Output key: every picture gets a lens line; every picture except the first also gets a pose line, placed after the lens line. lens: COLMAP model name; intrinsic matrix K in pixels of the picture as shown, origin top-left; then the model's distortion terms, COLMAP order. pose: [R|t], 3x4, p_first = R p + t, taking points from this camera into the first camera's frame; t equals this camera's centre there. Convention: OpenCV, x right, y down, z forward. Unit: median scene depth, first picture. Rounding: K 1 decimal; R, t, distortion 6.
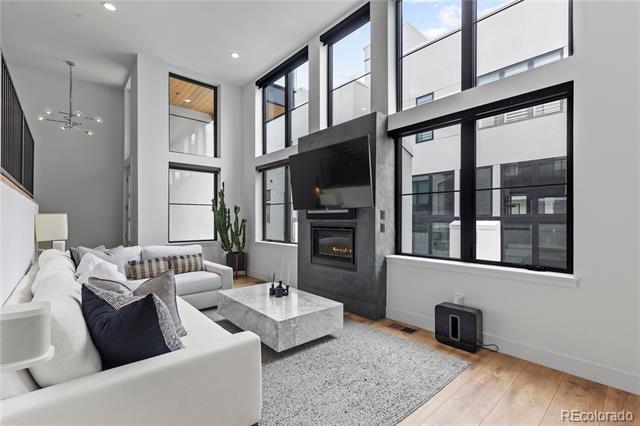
lens RADIAL K [[286.9, 0, 312.1], [0, 286.9, 216.0], [0, 0, 1]] dist [0.001420, -0.002667]
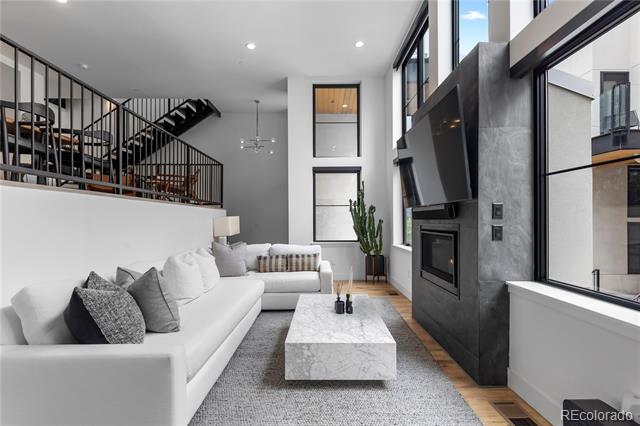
lens RADIAL K [[286.9, 0, 318.0], [0, 286.9, 216.8], [0, 0, 1]] dist [0.001420, -0.002667]
pose [[0.755574, -0.011836, -0.654956, 0.308379], [0.013318, 0.999908, -0.002705, 0.002897], [0.654928, -0.006679, 0.755662, 0.265248]]
